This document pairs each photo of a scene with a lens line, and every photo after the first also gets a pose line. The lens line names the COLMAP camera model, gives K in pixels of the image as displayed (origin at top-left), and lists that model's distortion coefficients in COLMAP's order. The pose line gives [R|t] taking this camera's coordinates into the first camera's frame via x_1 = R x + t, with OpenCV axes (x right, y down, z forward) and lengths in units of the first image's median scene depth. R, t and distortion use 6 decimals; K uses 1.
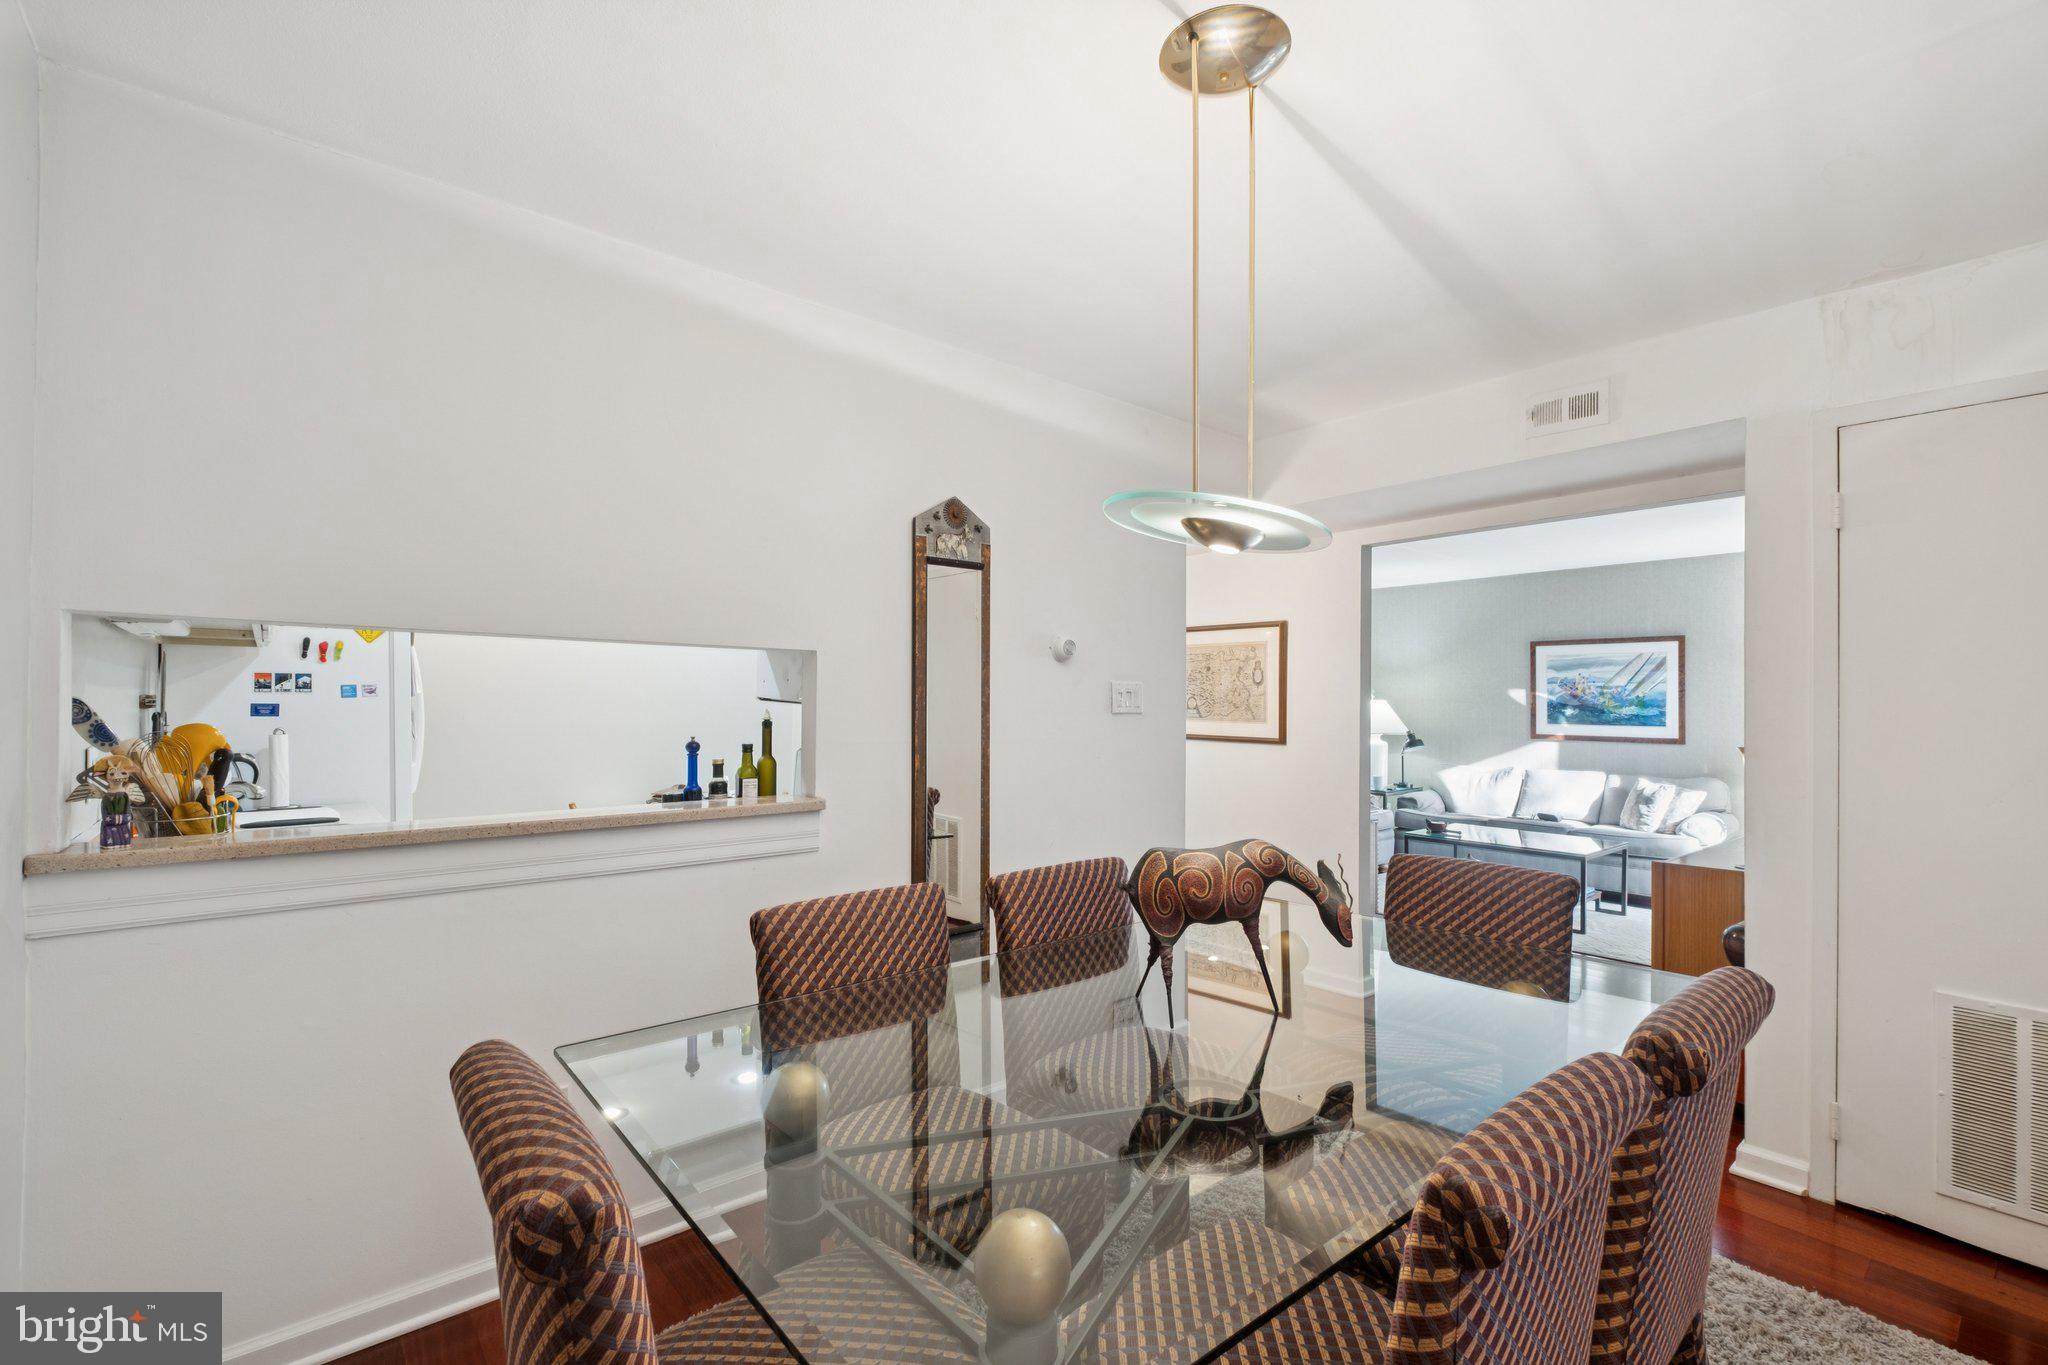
lens RADIAL K [[887.9, 0, 1010.6], [0, 887.9, 699.4], [0, 0, 1]] dist [0.000232, -0.000013]
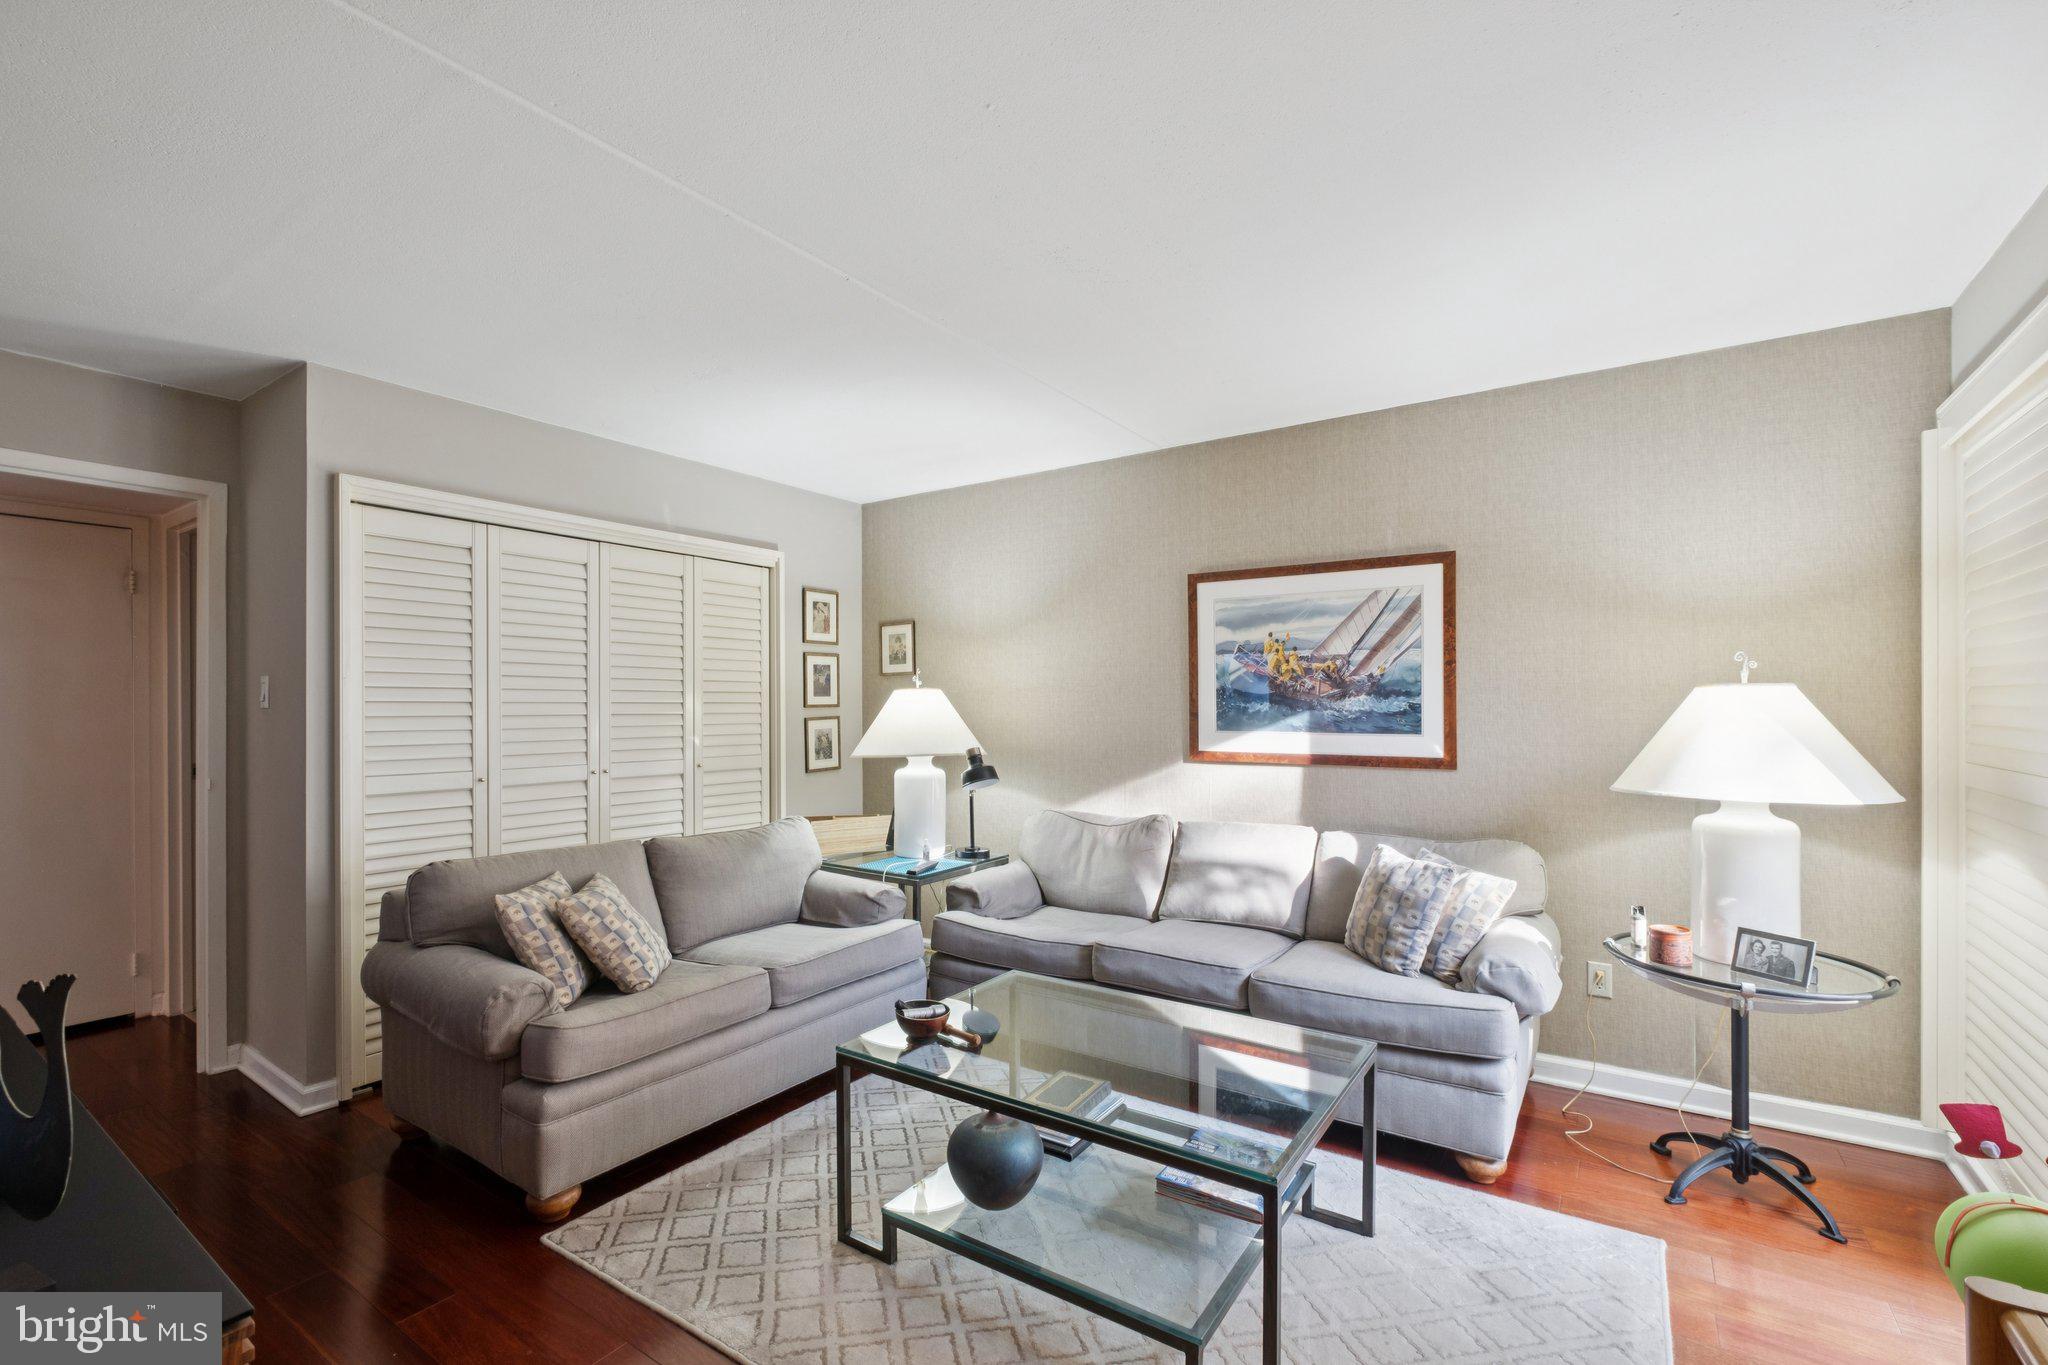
lens RADIAL K [[887.9, 0, 1010.6], [0, 887.9, 699.4], [0, 0, 1]] dist [0.000232, -0.000013]
pose [[0.962428, -0.012003, 0.271273, 0.370880], [0.010862, 0.999925, 0.005708, 0.005338], [-0.271321, -0.002547, 0.962486, 0.568516]]
